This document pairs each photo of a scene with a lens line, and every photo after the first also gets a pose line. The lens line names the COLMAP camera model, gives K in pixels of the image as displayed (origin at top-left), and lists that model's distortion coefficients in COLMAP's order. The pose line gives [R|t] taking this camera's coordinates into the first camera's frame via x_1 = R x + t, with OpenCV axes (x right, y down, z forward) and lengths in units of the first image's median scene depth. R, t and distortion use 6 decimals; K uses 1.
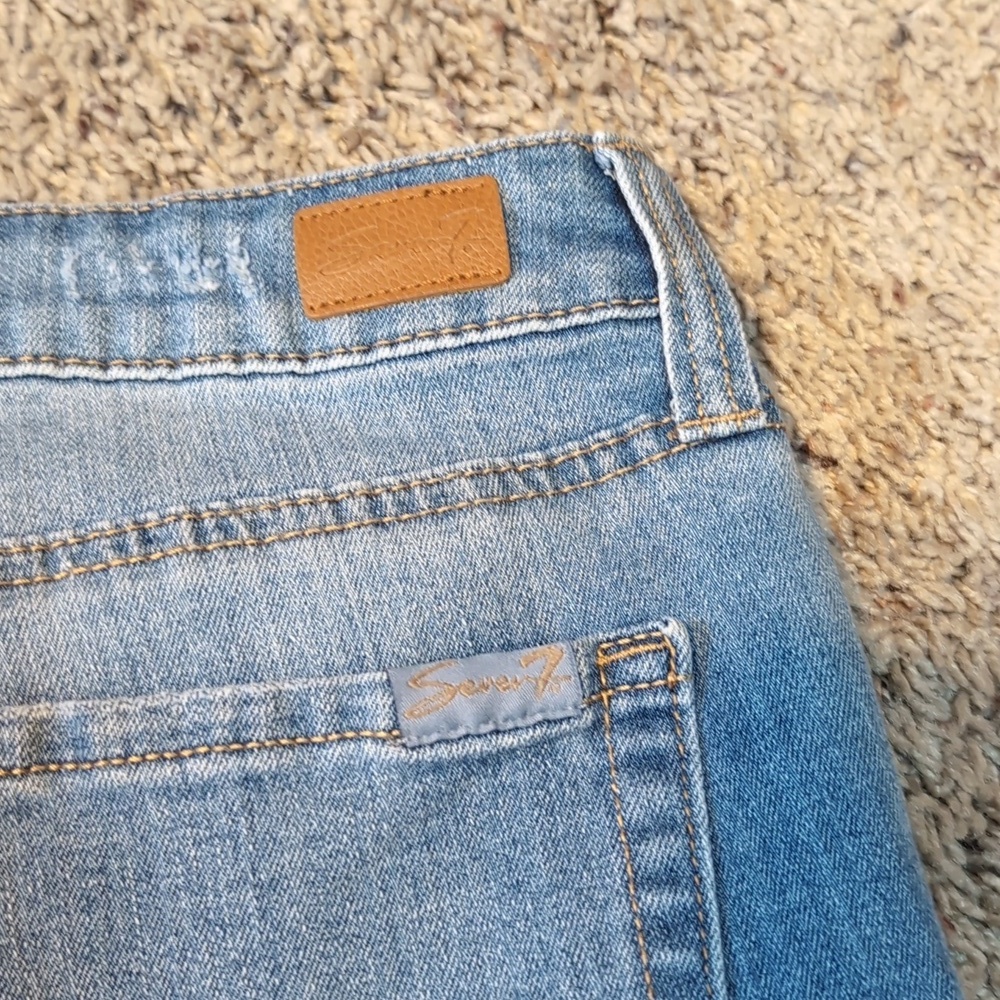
lens RADIAL K [[1711.5, 0, 500.0], [0, 1711.5, 500.0], [0, 0, 1]] dist [0.165561, -0.764788]
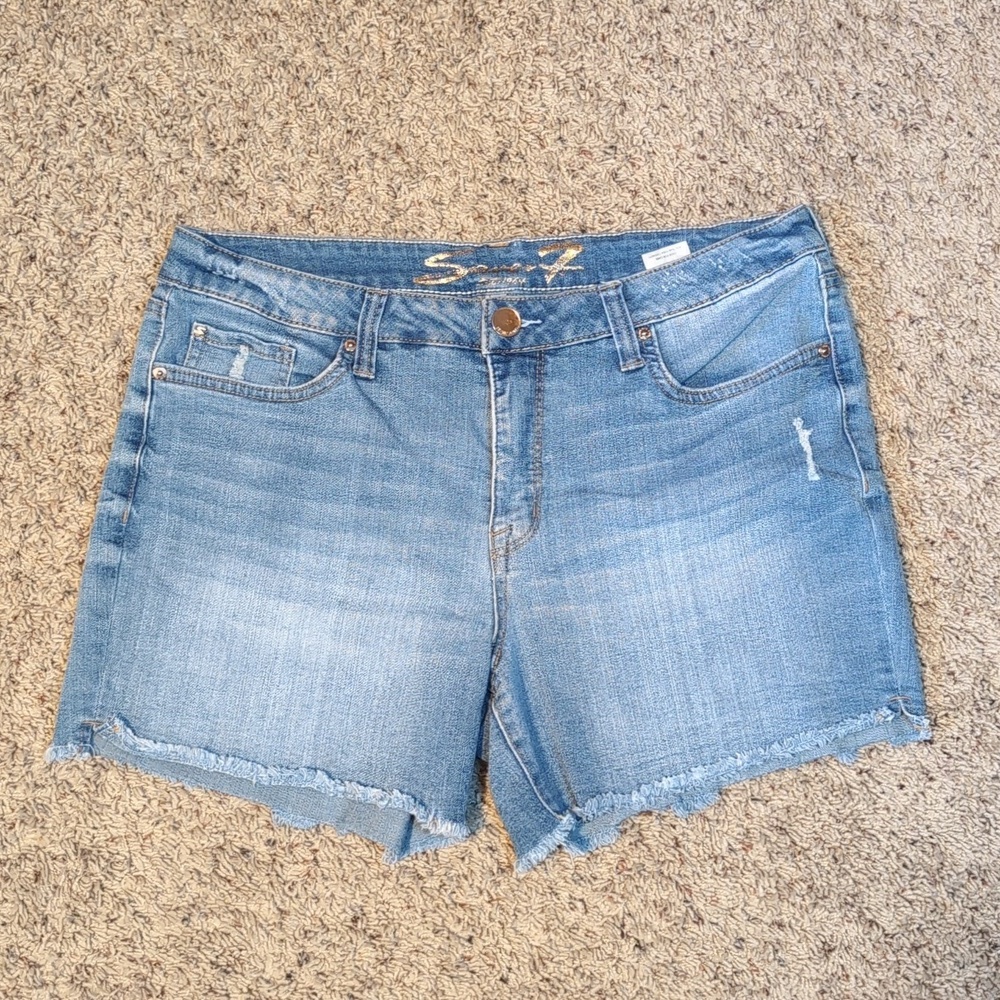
lens RADIAL K [[1686.7, 0, 500.0], [0, 1686.7, 500.0], [0, 0, 1]] dist [0.215330, -1.036394]
pose [[0.994425, -0.059399, -0.087121, -0.381203], [0.075259, 0.978534, 0.191855, -0.333145], [0.073855, -0.197342, 0.977549, -2.468440]]
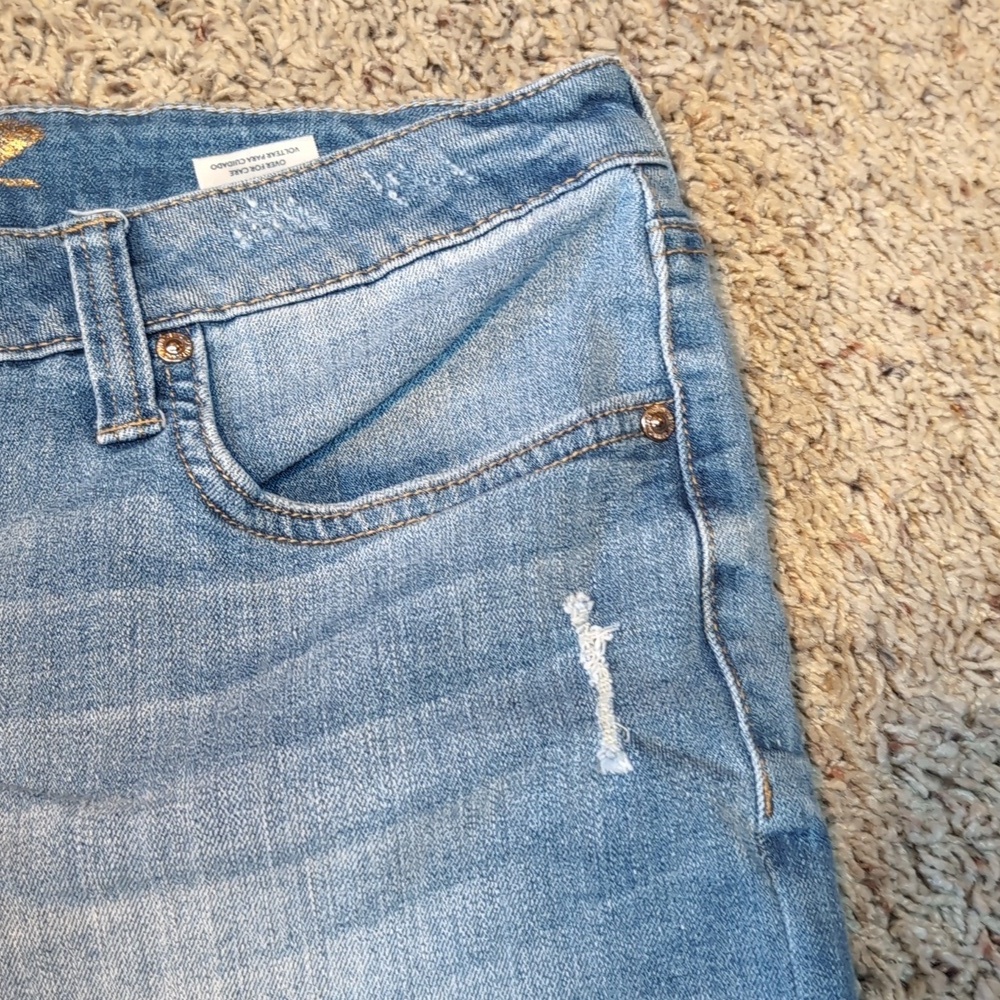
lens RADIAL K [[1686.7, 0, 500.0], [0, 1686.7, 500.0], [0, 0, 1]] dist [0.215330, -1.036394]
pose [[0.999674, -0.021253, -0.014145, -0.122604], [0.021411, 0.999709, 0.011098, 0.103443], [0.013905, -0.011397, 0.999838, -0.360552]]
